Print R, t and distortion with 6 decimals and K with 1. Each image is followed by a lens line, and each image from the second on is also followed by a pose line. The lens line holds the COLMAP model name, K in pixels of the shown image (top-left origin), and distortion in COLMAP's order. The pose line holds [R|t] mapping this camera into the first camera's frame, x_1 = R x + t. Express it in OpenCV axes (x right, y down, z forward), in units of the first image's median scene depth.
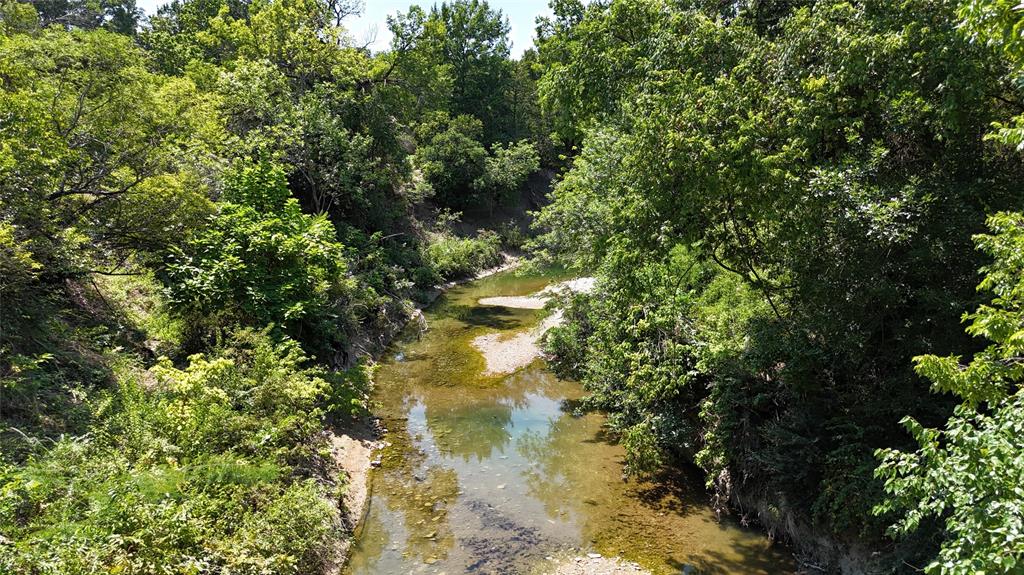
lens RADIAL K [[733.5, 0, 511.1], [0, 733.5, 287.9], [0, 0, 1]] dist [0.034345, 0.000381]
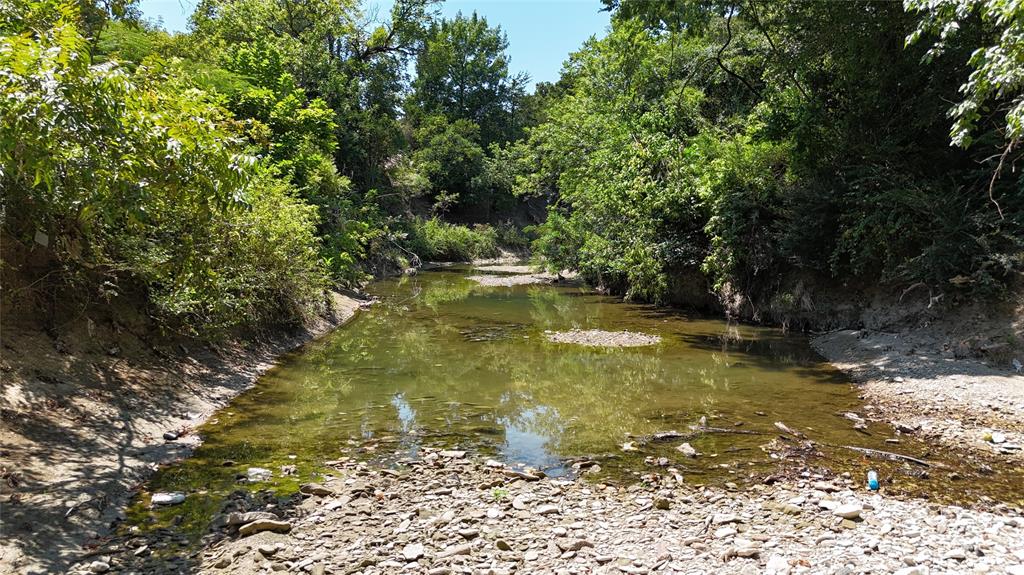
lens RADIAL K [[733.5, 0, 513.0], [0, 733.5, 287.4], [0, 0, 1]] dist [0.034345, 0.000381]
pose [[0.999939, 0.007626, 0.007950, -0.000152], [-0.006674, 0.993500, -0.113638, 0.114425], [-0.008765, 0.113578, 0.993490, 0.020711]]
